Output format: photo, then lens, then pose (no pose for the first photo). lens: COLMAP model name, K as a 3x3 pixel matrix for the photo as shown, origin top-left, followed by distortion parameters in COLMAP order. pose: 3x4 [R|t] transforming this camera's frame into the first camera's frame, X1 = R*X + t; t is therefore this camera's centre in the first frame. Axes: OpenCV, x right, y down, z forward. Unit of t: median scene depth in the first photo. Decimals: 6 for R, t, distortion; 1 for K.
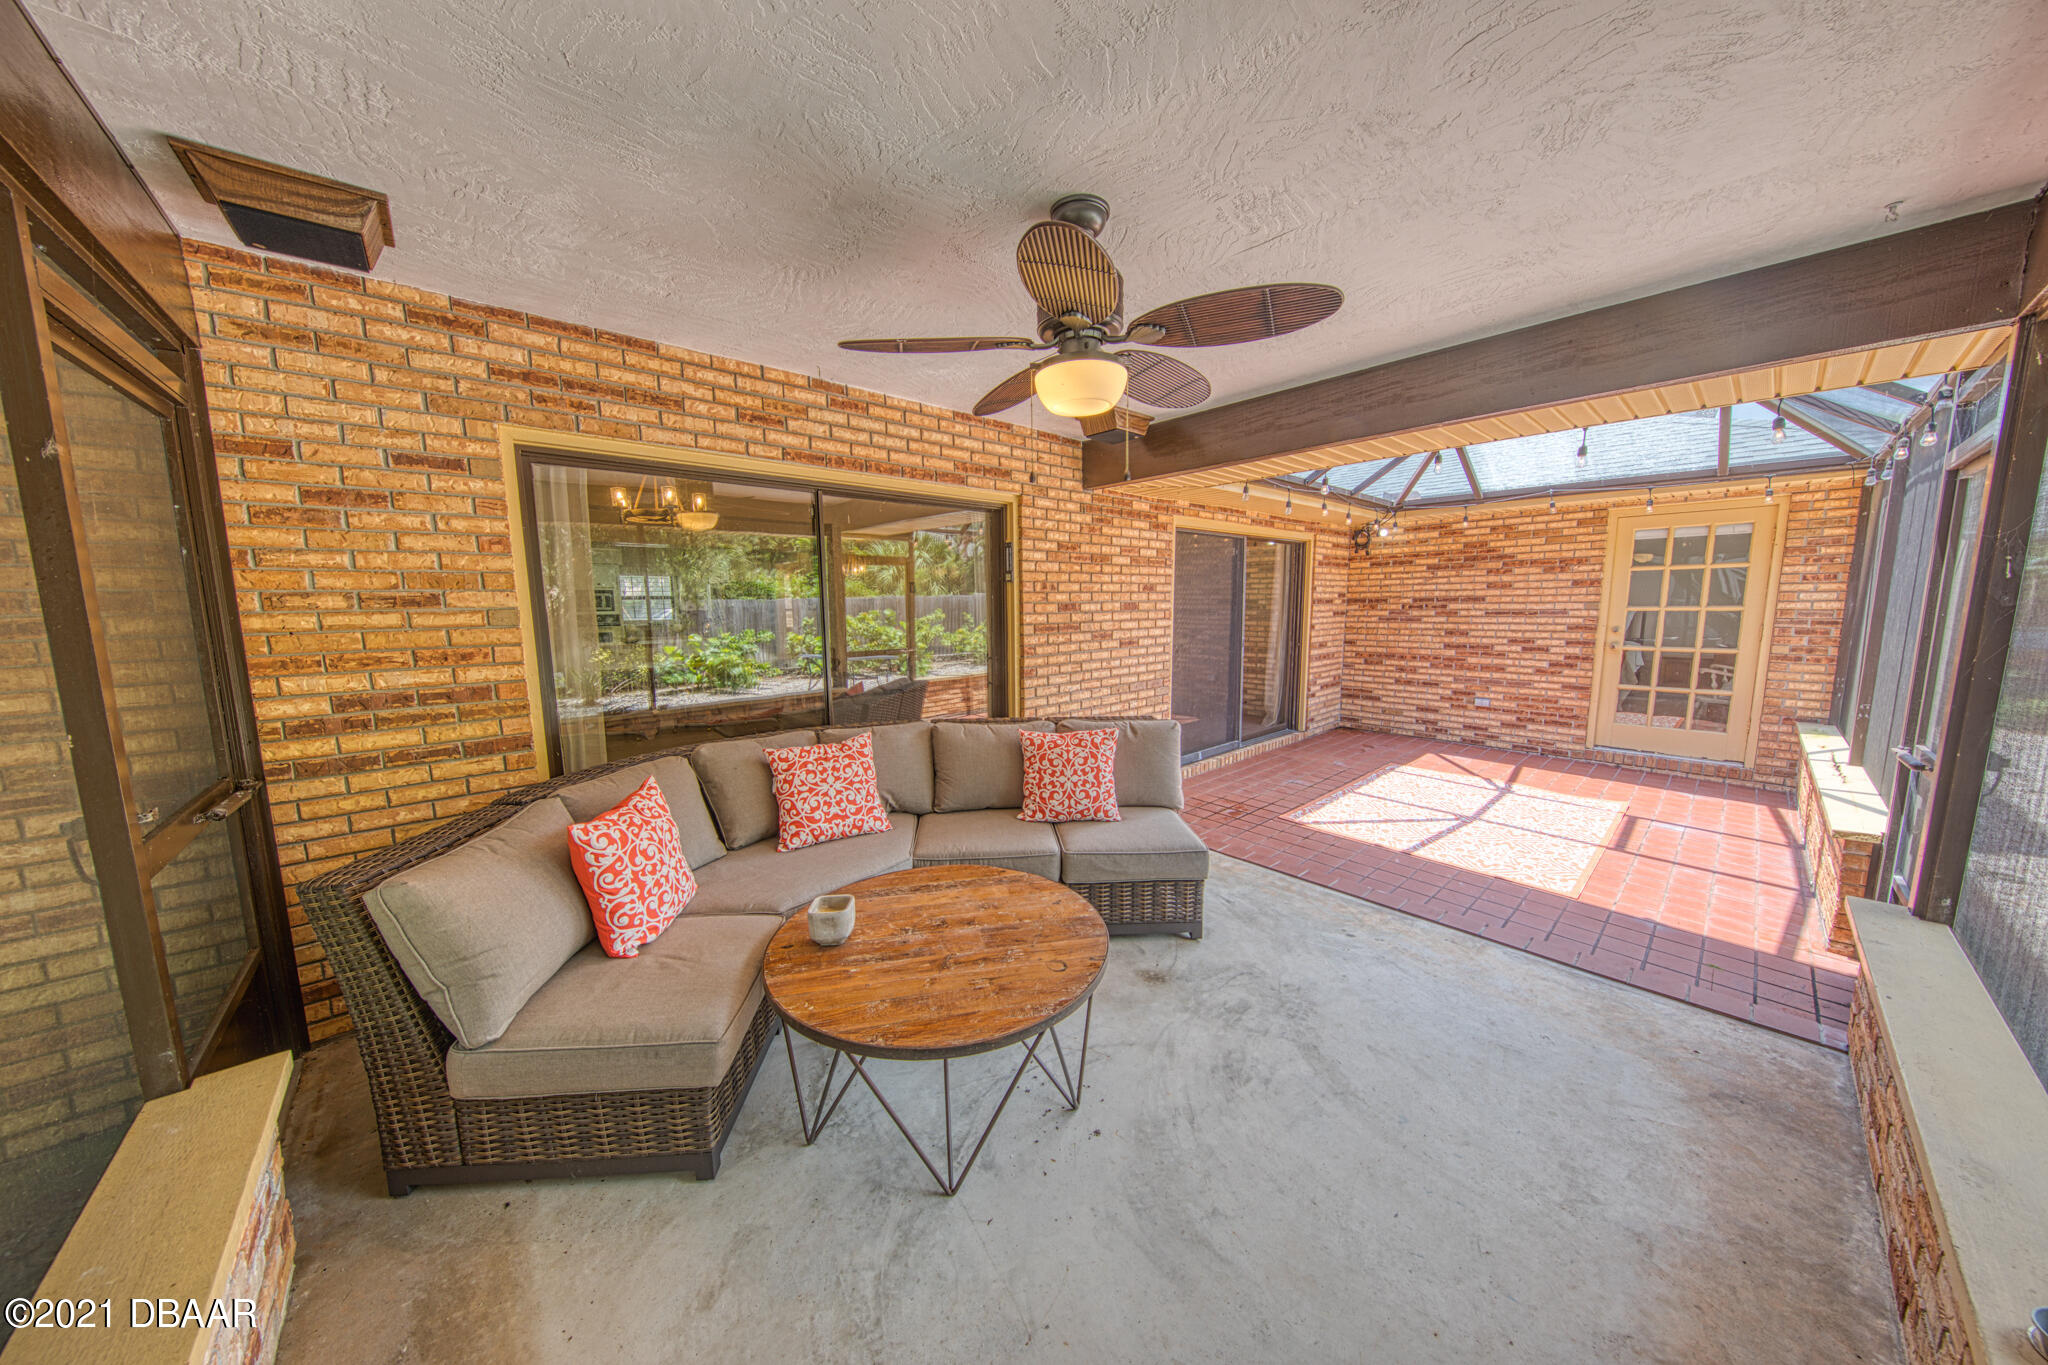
lens RADIAL K [[644.2, 0, 1017.9], [0, 644.2, 686.4], [0, 0, 1]] dist [0.007803, -0.005734]
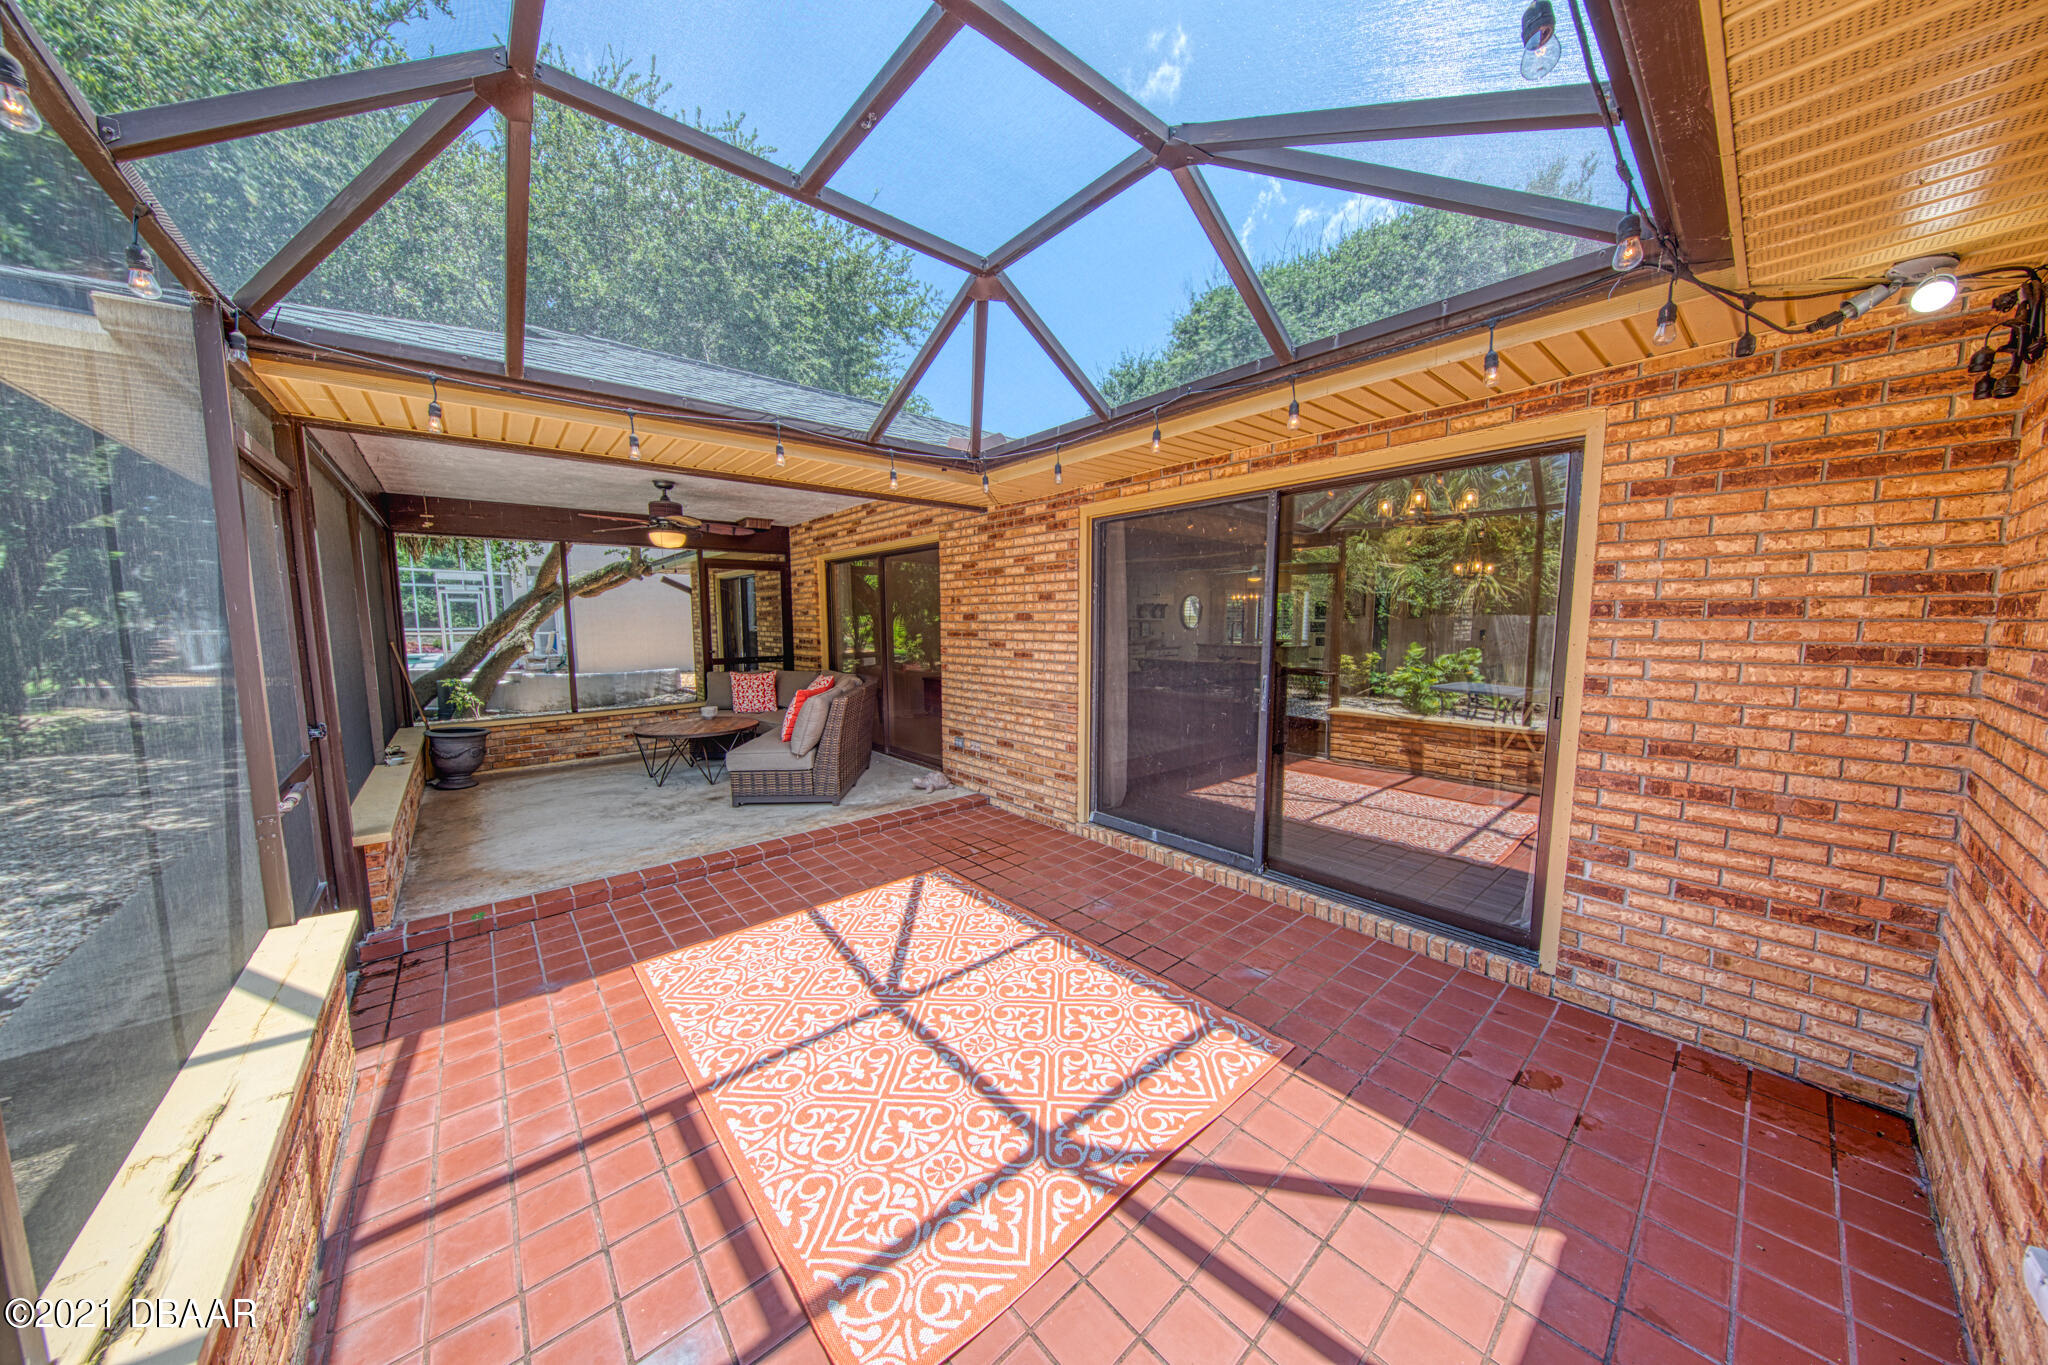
lens RADIAL K [[644.2, 0, 1017.9], [0, 644.2, 686.4], [0, 0, 1]] dist [0.007803, -0.005734]
pose [[-0.019457, 0.116048, -0.993053, 1.219033], [-0.124689, 0.985205, 0.117574, -0.142862], [0.992005, 0.126111, -0.004700, 1.075620]]
